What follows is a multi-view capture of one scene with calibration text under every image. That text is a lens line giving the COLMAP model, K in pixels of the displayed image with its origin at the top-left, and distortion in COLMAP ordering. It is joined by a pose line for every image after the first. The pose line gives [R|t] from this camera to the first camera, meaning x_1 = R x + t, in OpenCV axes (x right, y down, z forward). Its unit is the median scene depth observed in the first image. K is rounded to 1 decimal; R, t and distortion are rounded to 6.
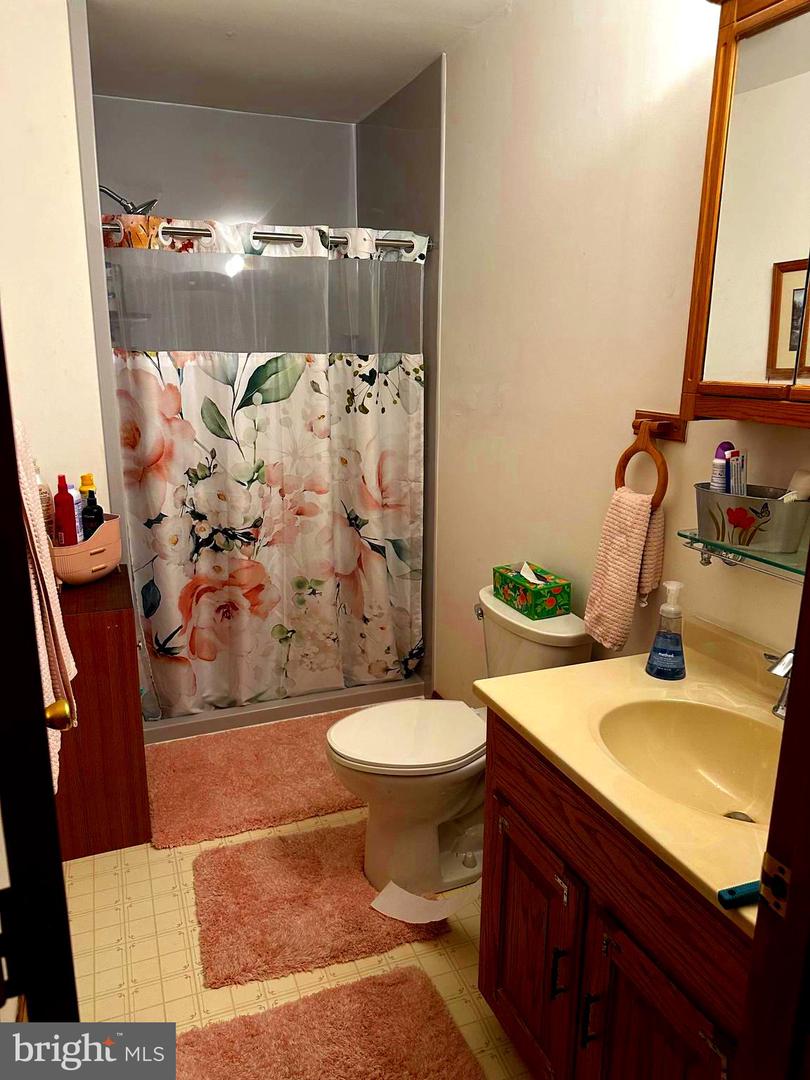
lens RADIAL K [[759.5, 0, 404.4], [0, 759.5, 547.9], [0, 0, 1]] dist [0.013608, -0.037229]
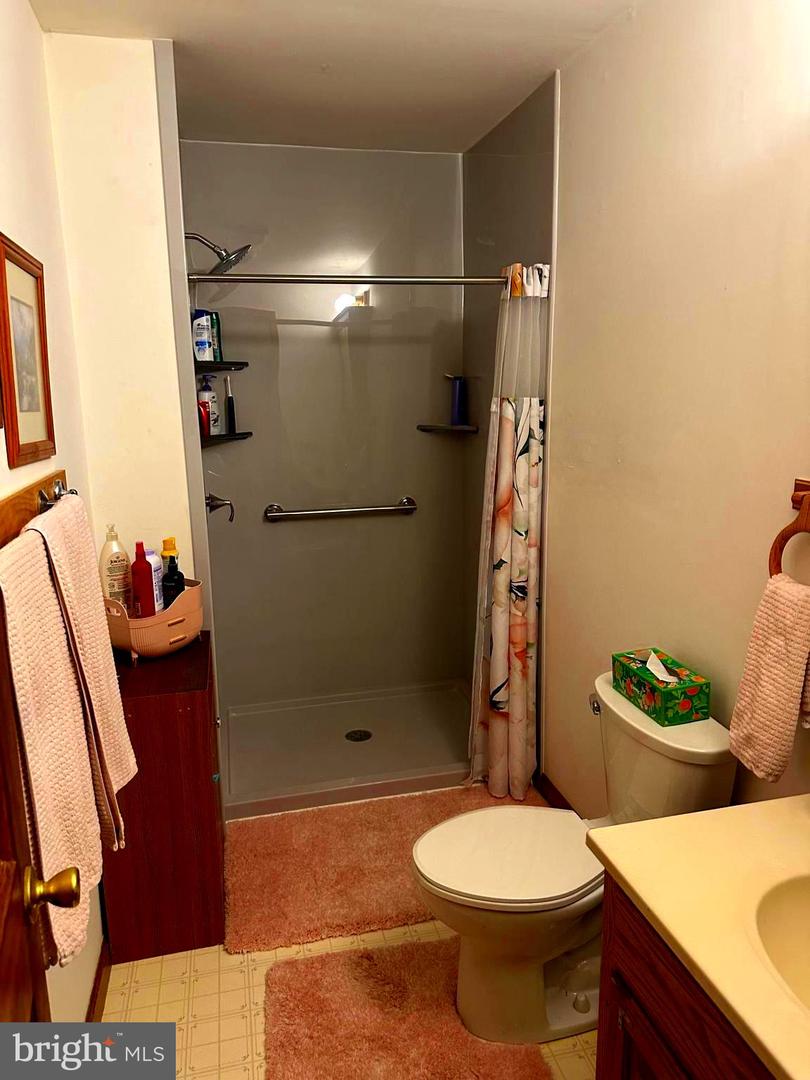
lens RADIAL K [[759.5, 0, 406.1], [0, 759.5, 543.4], [0, 0, 1]] dist [0.013608, -0.037229]
pose [[0.989114, 0.008368, -0.146913, 0.012397], [-0.013619, 0.999302, -0.034772, -0.065692], [0.146519, 0.036394, 0.988538, 0.121515]]
